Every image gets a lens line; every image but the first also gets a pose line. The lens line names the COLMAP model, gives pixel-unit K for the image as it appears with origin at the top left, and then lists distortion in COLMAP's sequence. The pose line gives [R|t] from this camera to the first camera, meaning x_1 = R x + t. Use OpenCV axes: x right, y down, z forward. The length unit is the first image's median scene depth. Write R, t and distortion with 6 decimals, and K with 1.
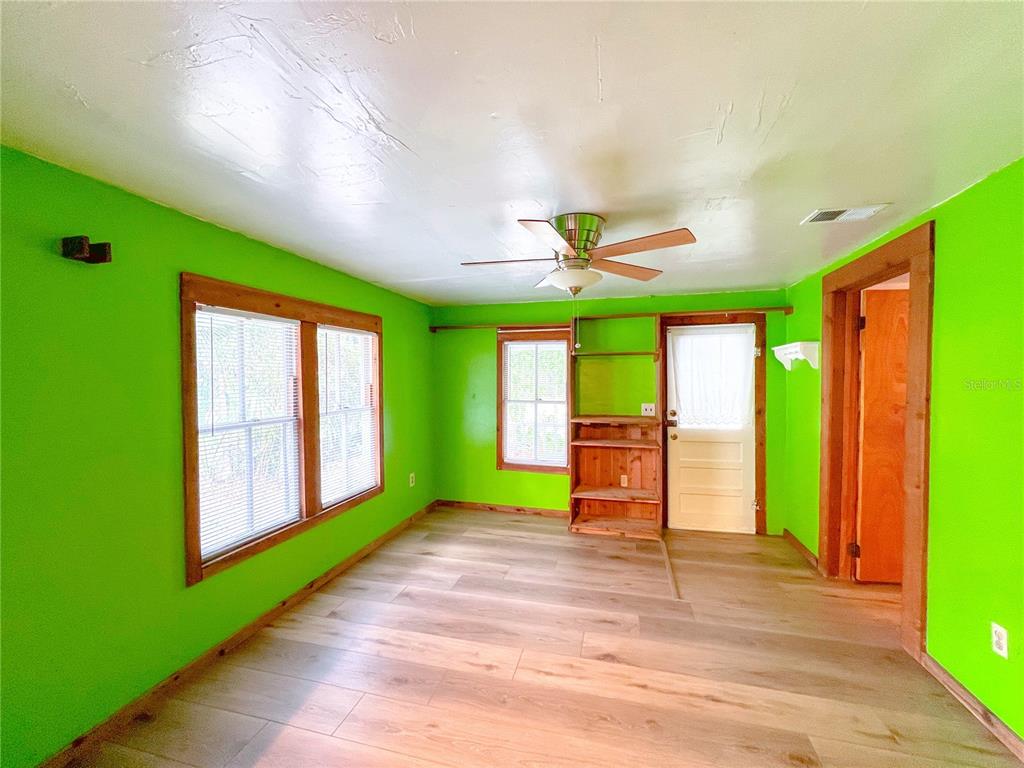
lens RADIAL K [[406.7, 0, 512.2], [0, 406.7, 383.3], [0, 0, 1]] dist [-0.001653, -0.000207]
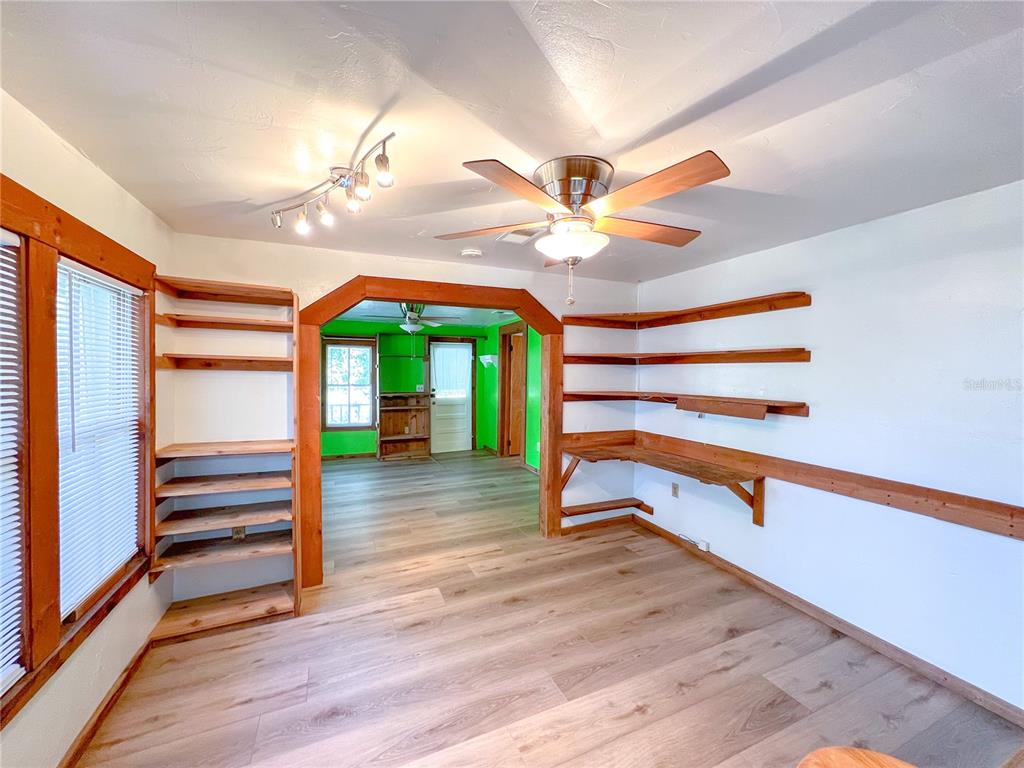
lens RADIAL K [[406.7, 0, 512.1], [0, 406.7, 379.0], [0, 0, 1]] dist [-0.001653, -0.000207]
pose [[0.781684, -0.004670, 0.623657, -0.476760], [-0.001631, 0.999953, 0.009532, 0.007021], [-0.623672, -0.008469, 0.781640, -0.660529]]
